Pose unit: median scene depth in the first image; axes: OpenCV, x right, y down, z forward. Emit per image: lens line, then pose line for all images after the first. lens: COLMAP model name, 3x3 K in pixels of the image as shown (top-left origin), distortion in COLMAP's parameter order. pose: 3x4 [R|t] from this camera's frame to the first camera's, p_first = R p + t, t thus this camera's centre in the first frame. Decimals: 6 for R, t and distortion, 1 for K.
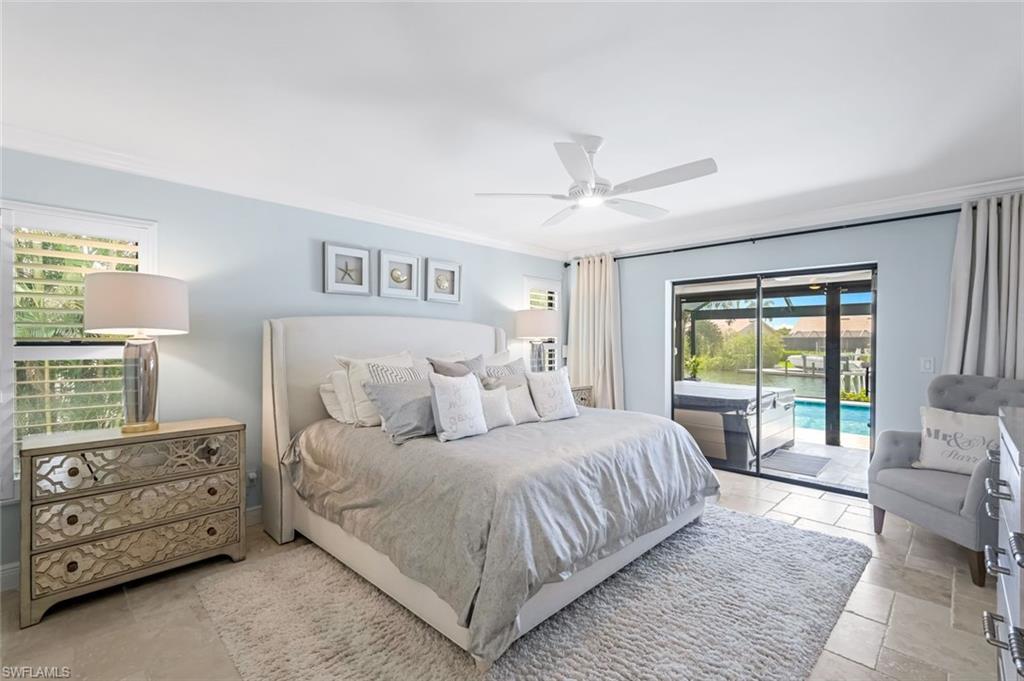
lens RADIAL K [[452.2, 0, 508.5], [0, 452.2, 342.1], [0, 0, 1]] dist [0.008223, 0.000098]
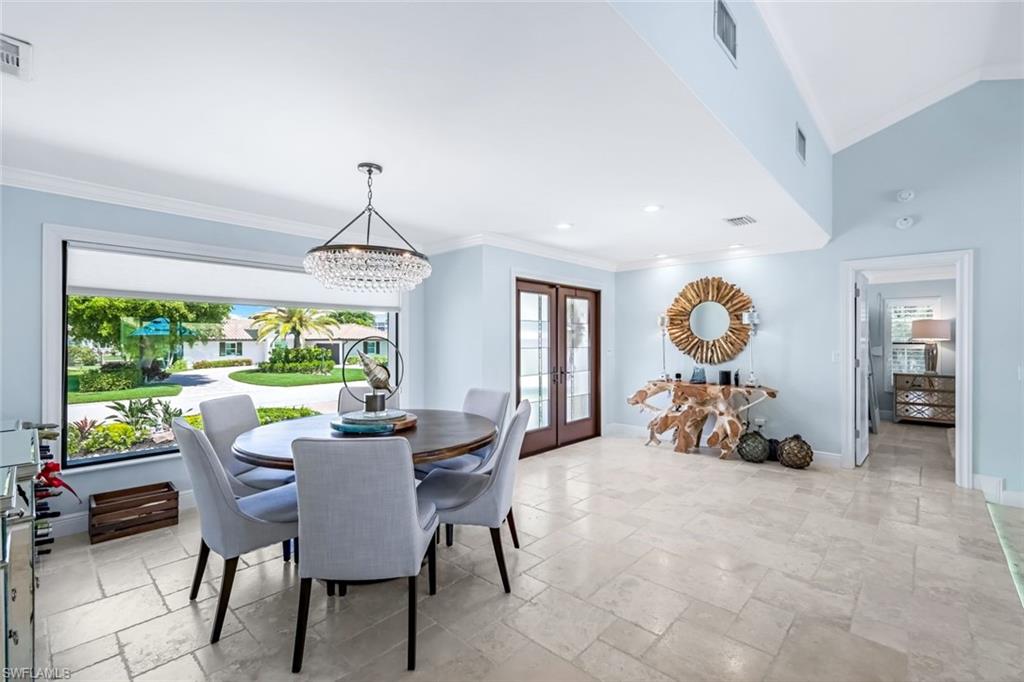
lens RADIAL K [[452.2, 0, 508.5], [0, 452.2, 342.6], [0, 0, 1]] dist [0.008223, 0.000098]
pose [[0.023738, 0.001257, -0.999717, 2.144426], [-0.006378, 0.999979, 0.001106, 0.011630], [0.999698, 0.006350, 0.023746, -1.857389]]
